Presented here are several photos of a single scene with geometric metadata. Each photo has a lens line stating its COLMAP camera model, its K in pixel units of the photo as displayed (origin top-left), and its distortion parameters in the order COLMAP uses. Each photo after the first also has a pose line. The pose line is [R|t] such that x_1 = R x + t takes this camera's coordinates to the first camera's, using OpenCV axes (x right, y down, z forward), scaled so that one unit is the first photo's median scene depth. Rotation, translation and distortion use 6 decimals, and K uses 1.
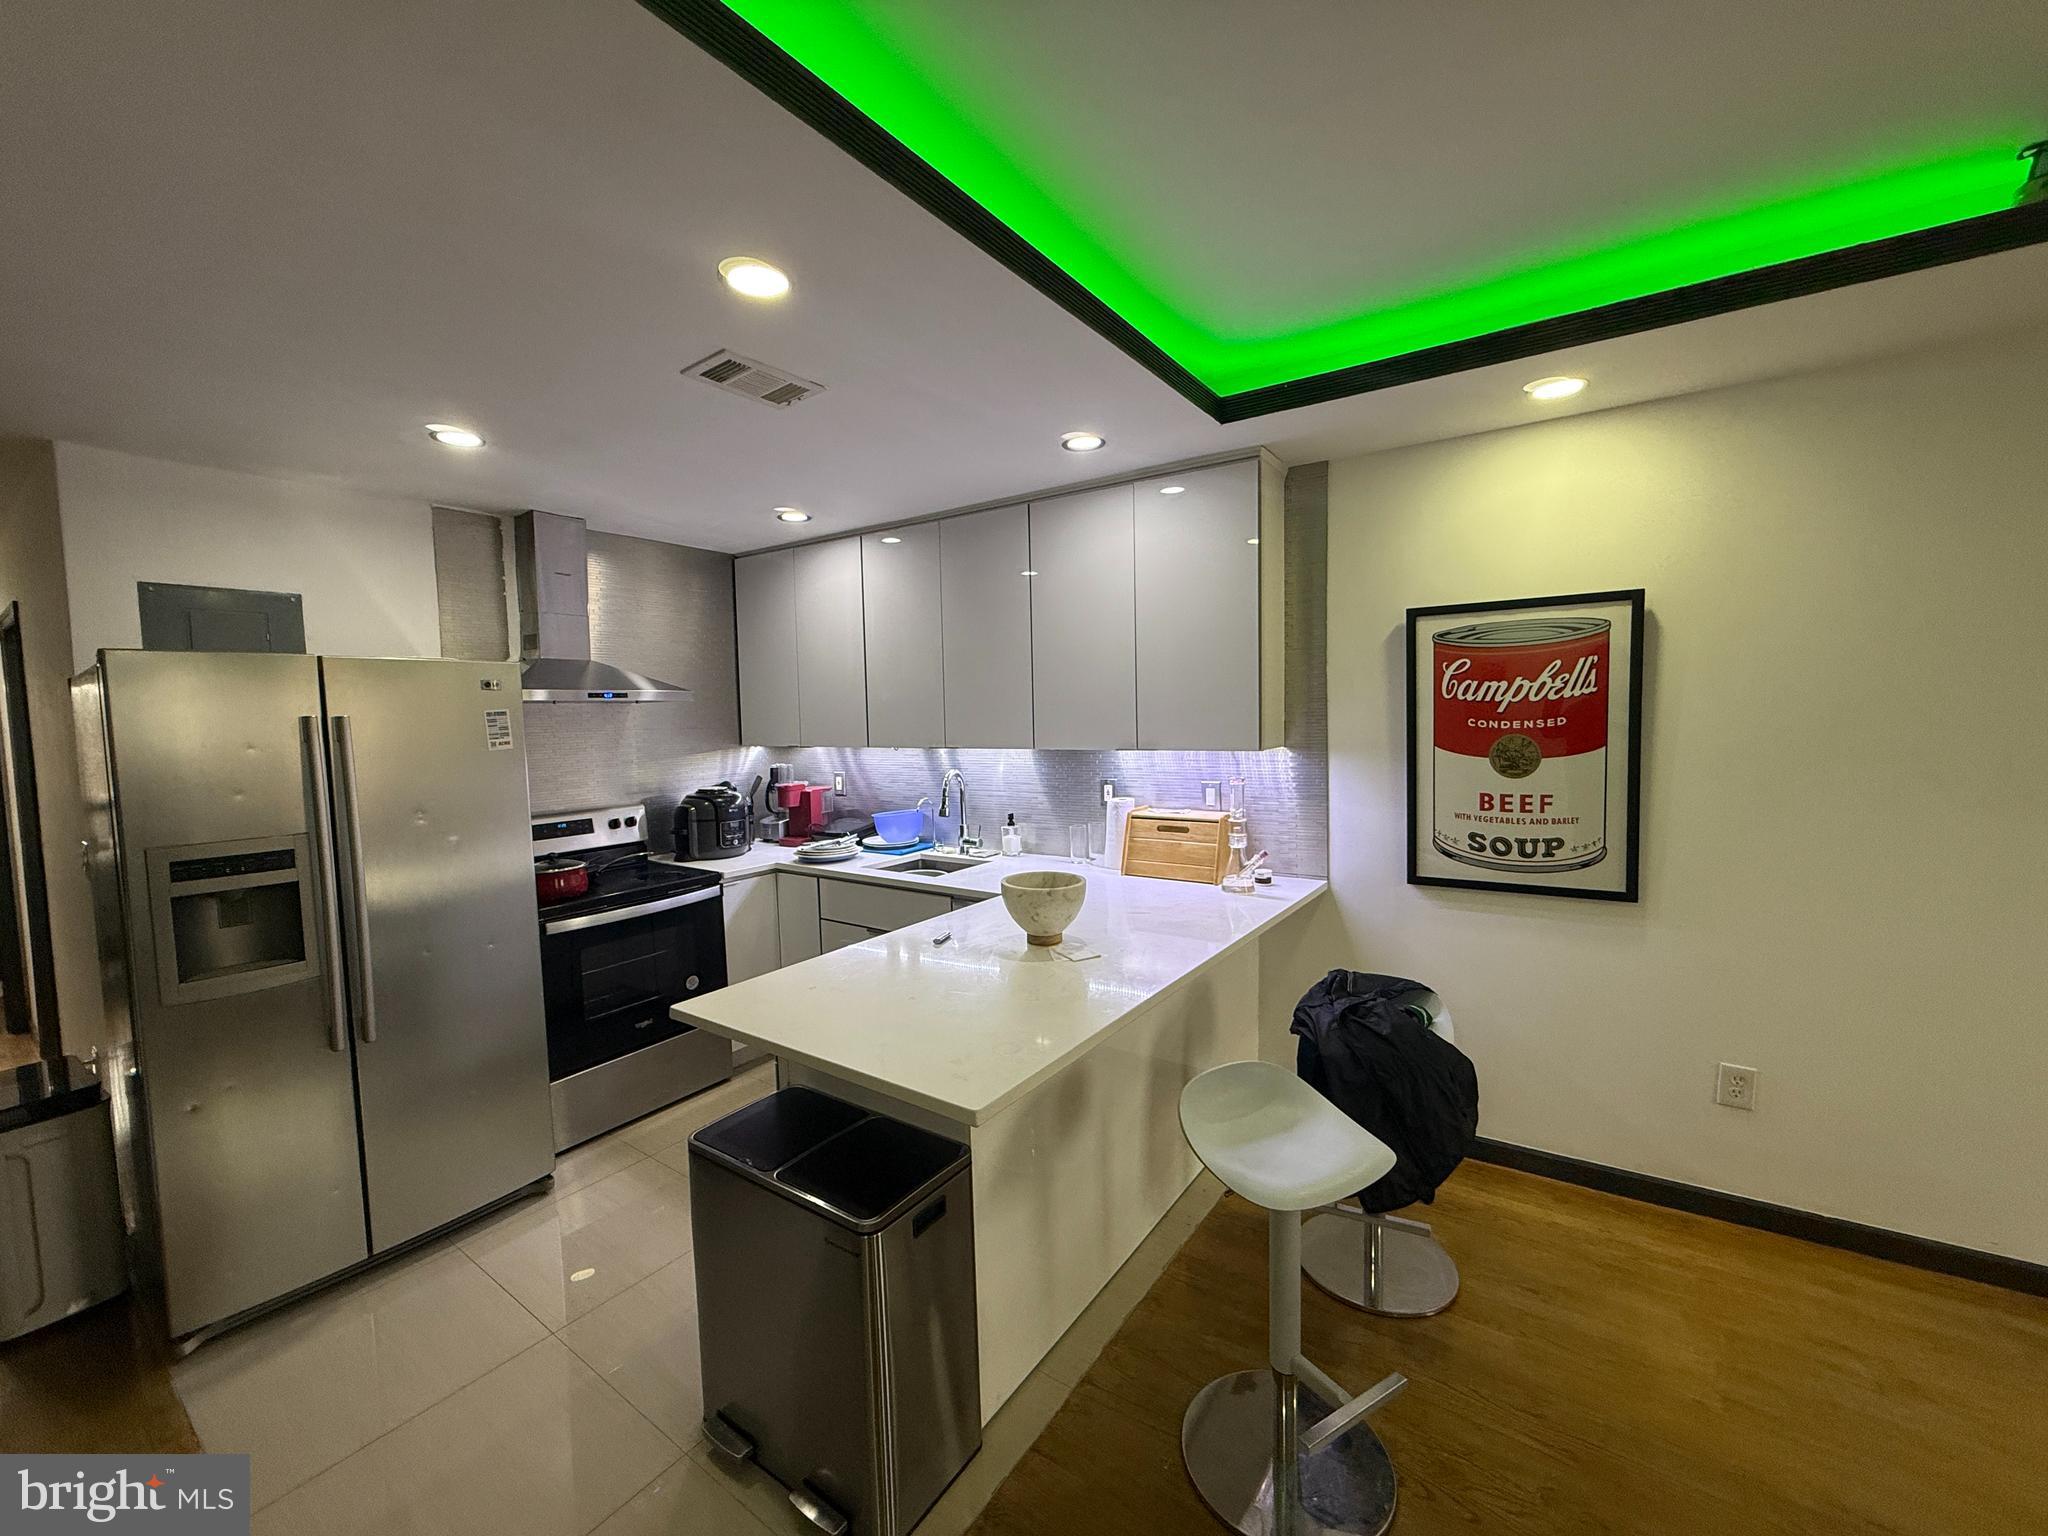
lens RADIAL K [[810.0, 0, 1020.4], [0, 810.0, 766.5], [0, 0, 1]] dist [-0.000486, -0.000077]
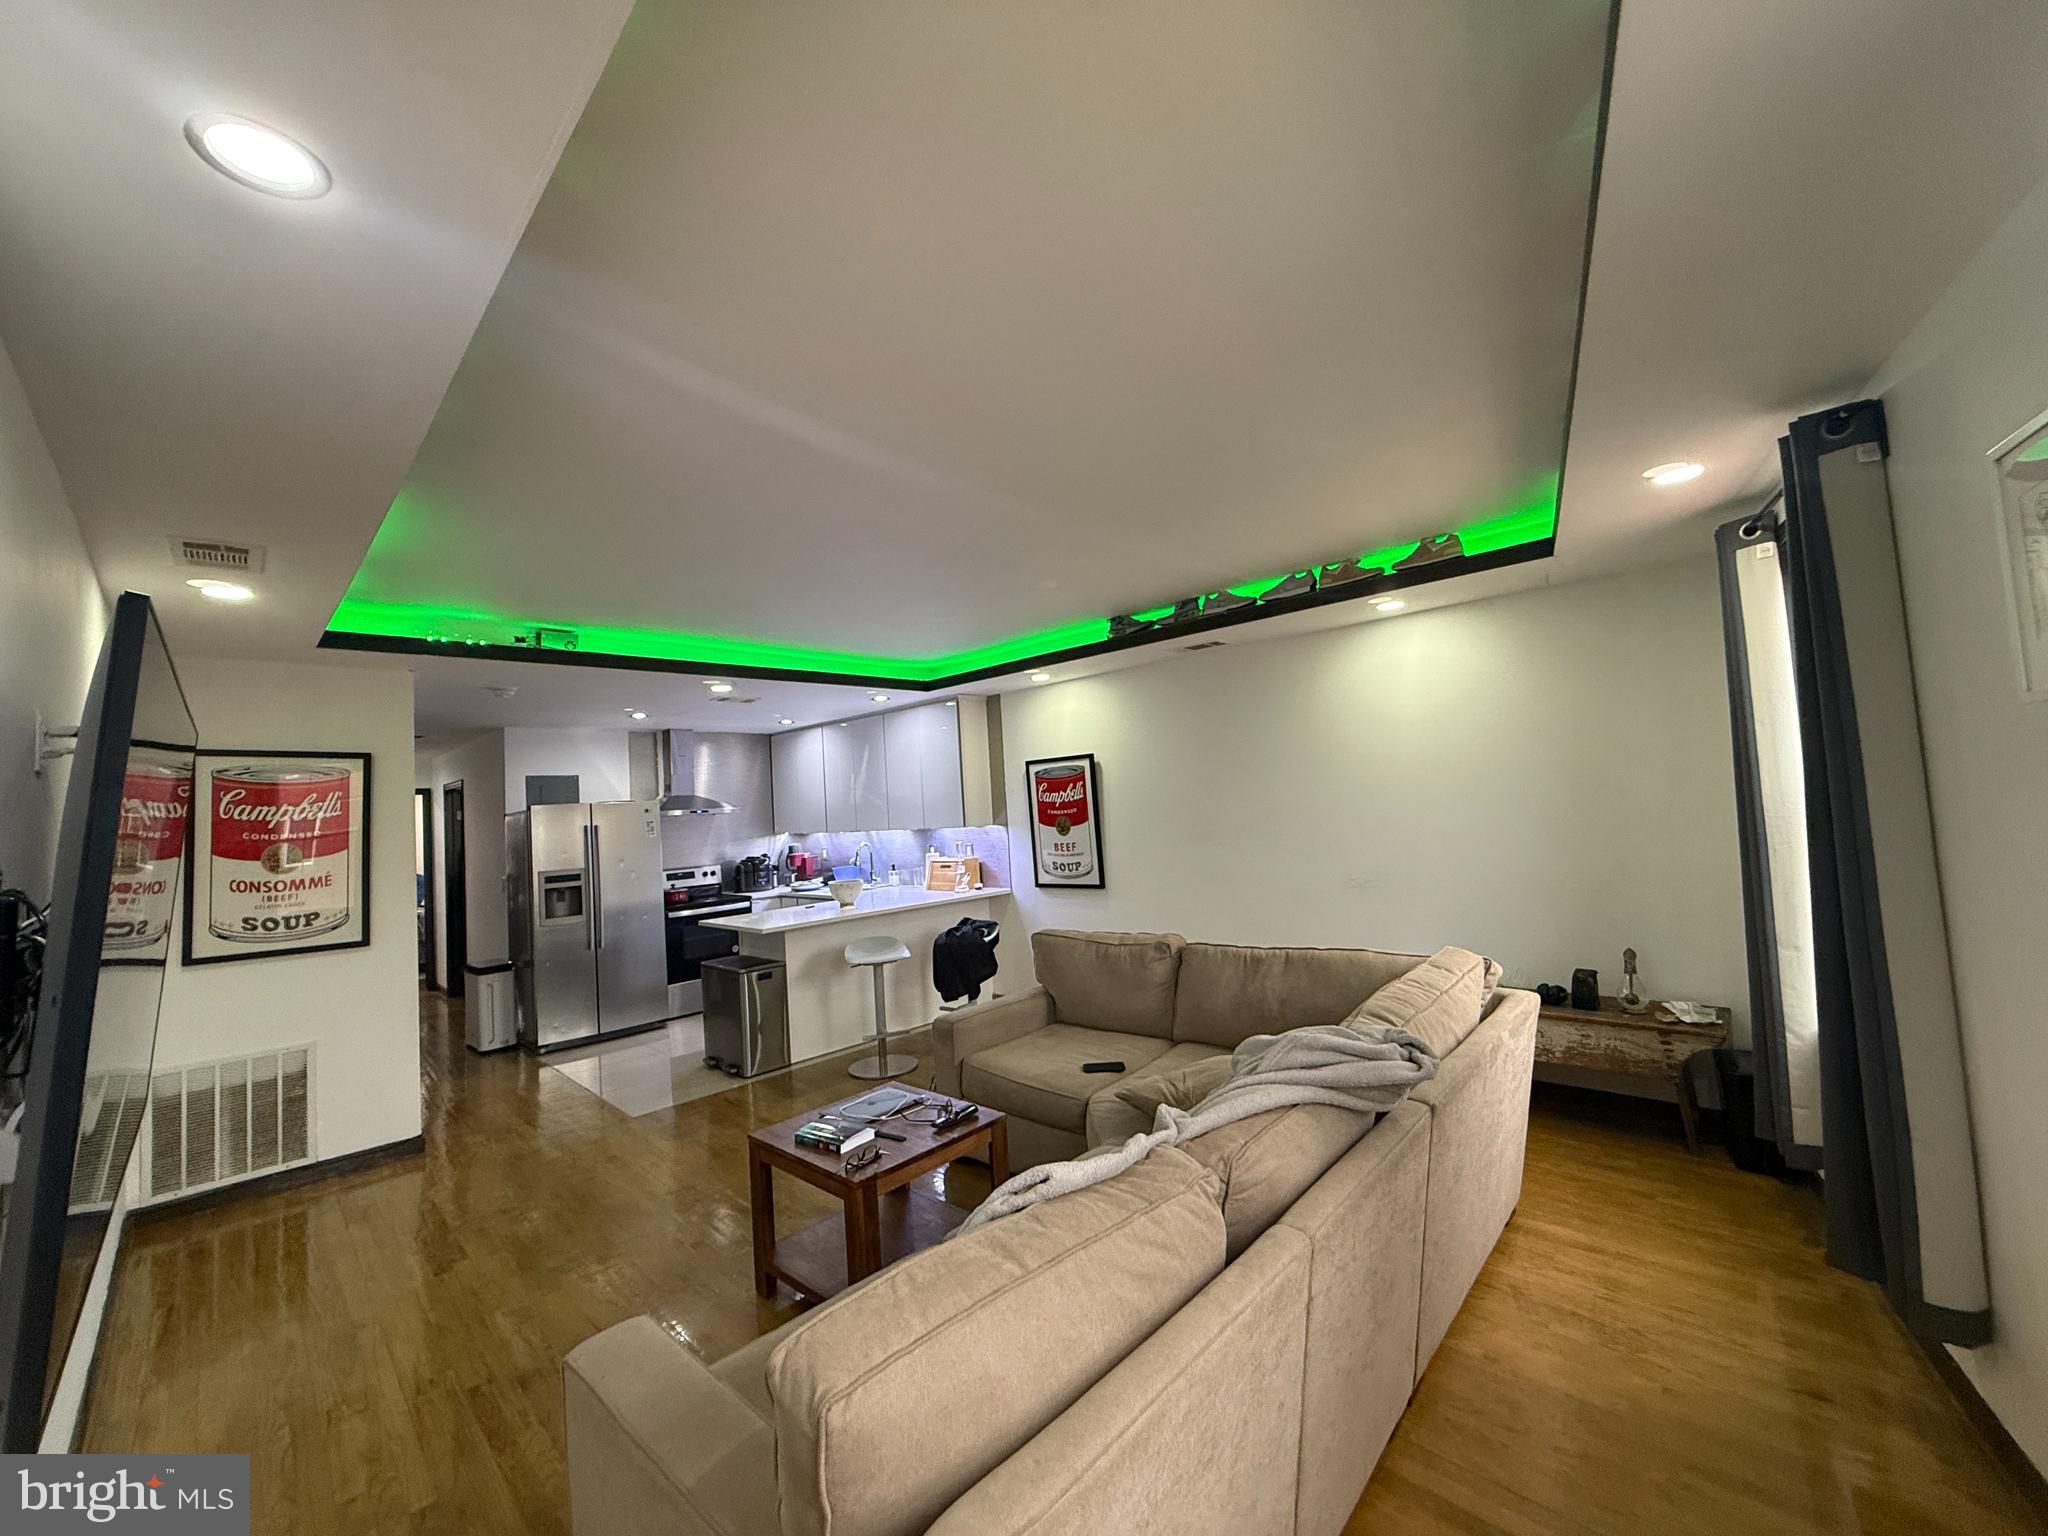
lens RADIAL K [[810.0, 0, 1020.4], [0, 810.0, 766.5], [0, 0, 1]] dist [-0.000486, -0.000077]
pose [[0.984410, -0.045620, -0.169869, 0.817180], [0.026508, 0.993227, -0.113124, 0.068414], [0.173879, 0.106858, 0.978952, -1.135195]]
